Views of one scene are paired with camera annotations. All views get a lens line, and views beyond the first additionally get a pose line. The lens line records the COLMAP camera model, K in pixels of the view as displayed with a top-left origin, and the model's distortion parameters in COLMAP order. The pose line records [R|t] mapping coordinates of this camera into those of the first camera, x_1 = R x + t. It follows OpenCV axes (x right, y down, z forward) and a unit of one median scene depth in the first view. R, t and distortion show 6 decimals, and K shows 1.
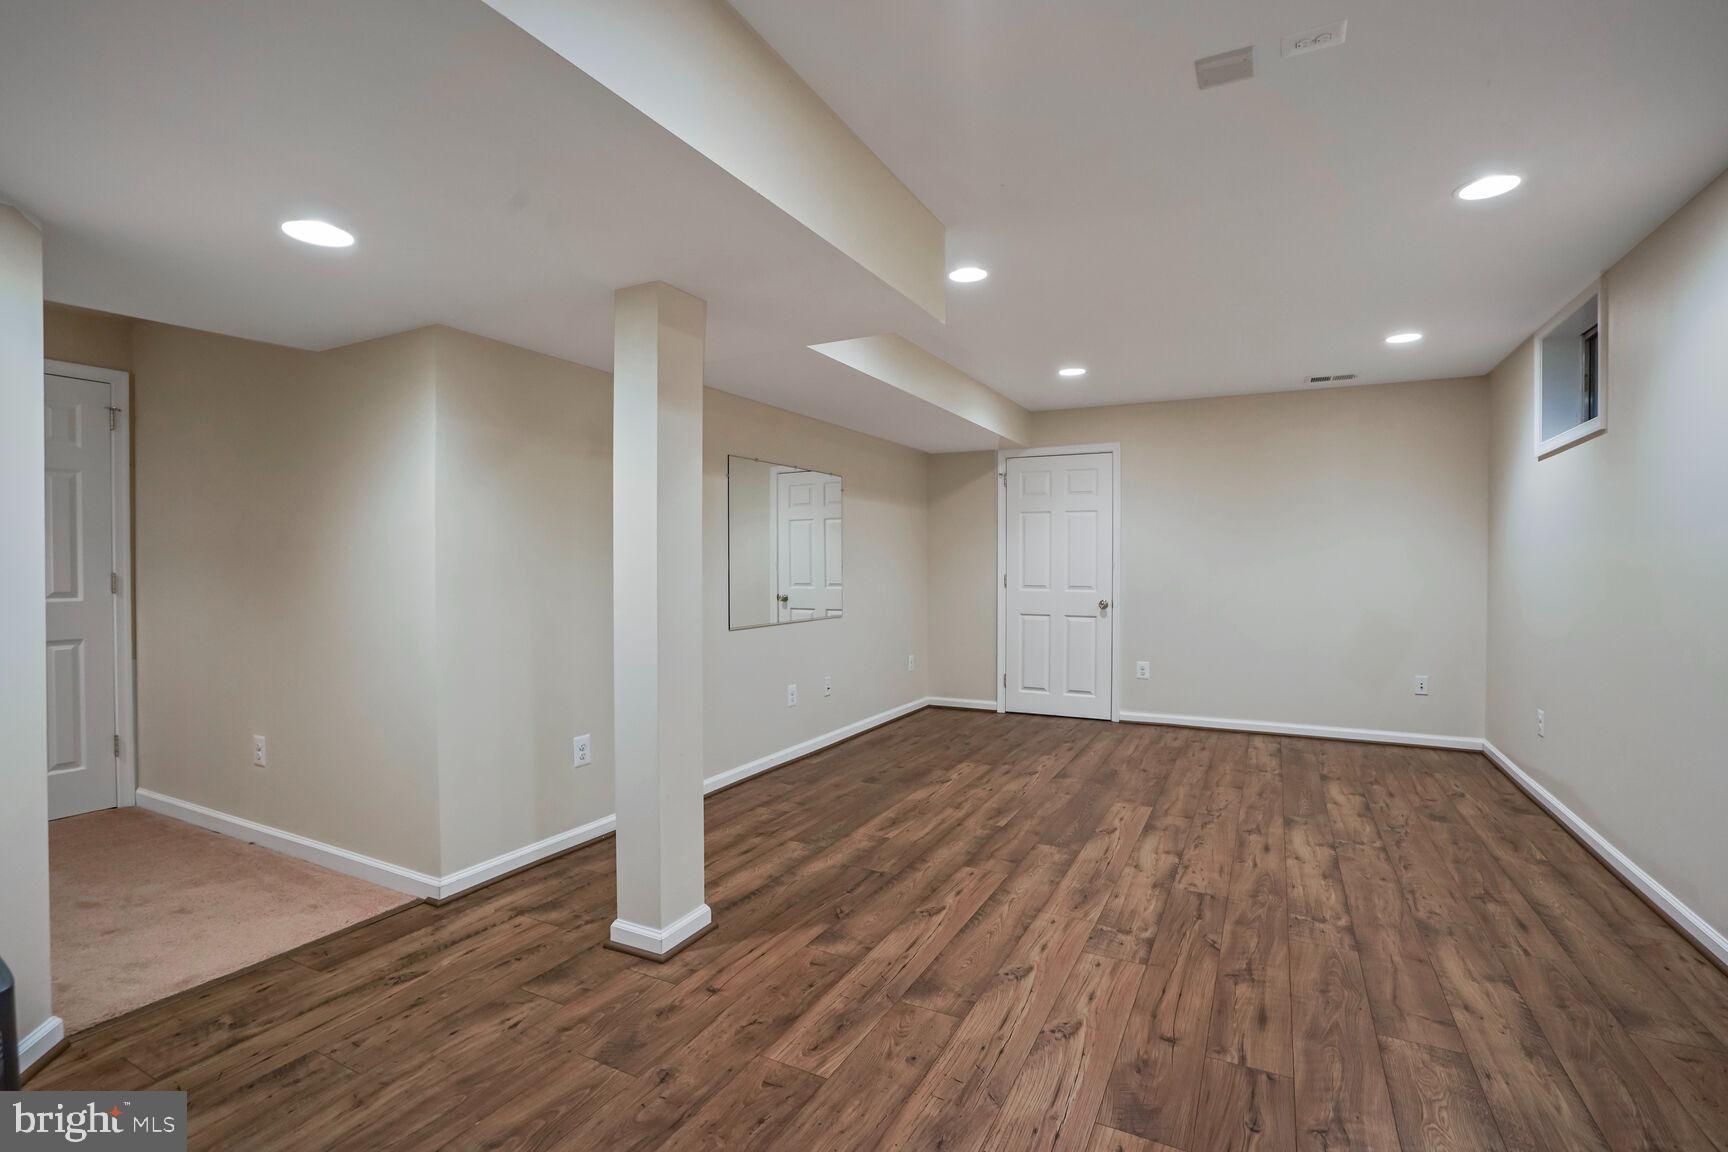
lens RADIAL K [[805.9, 0, 863.1], [0, 805.9, 570.2], [0, 0, 1]] dist [-0.051772, 0.017710]
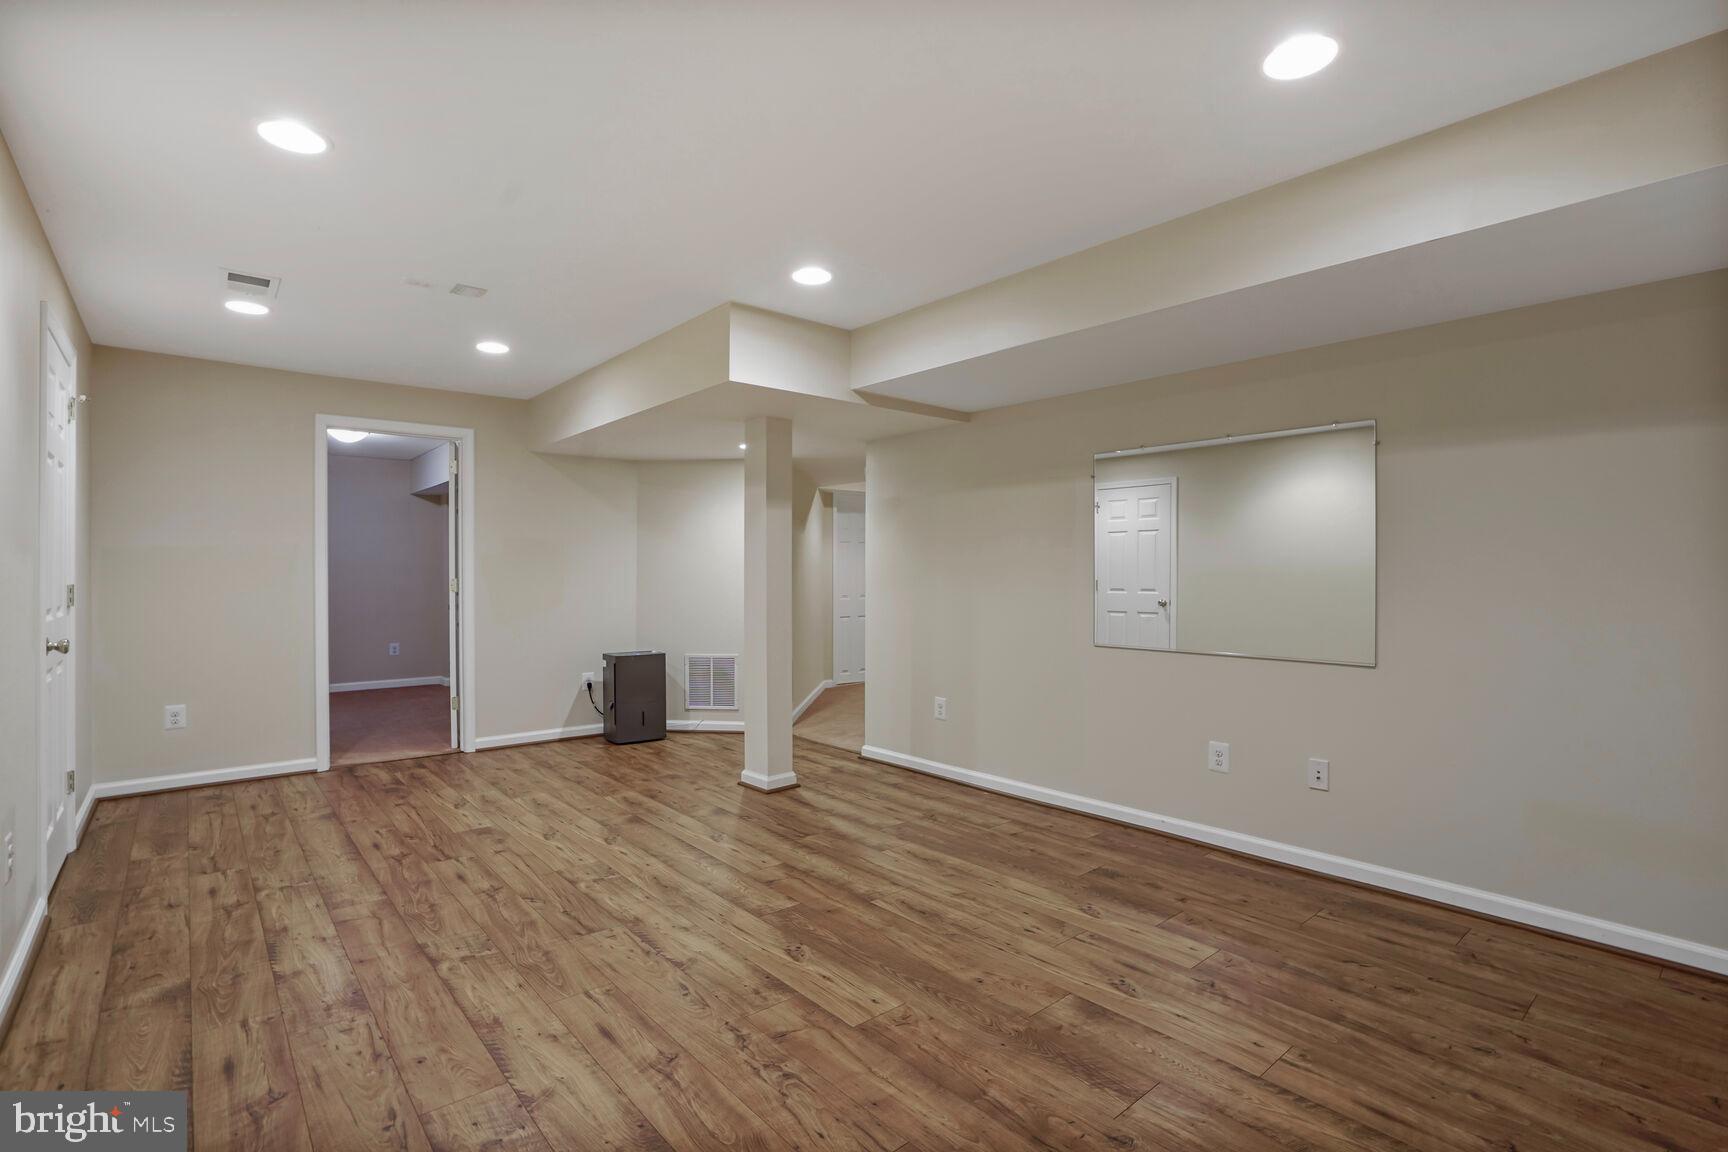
lens RADIAL K [[805.9, 0, 863.1], [0, 805.9, 570.2], [0, 0, 1]] dist [-0.051772, 0.017710]
pose [[-0.375511, -0.004770, -0.926806, 1.165690], [-0.005158, 0.999982, -0.003057, -0.012983], [0.926804, 0.003633, -0.375529, 1.635629]]
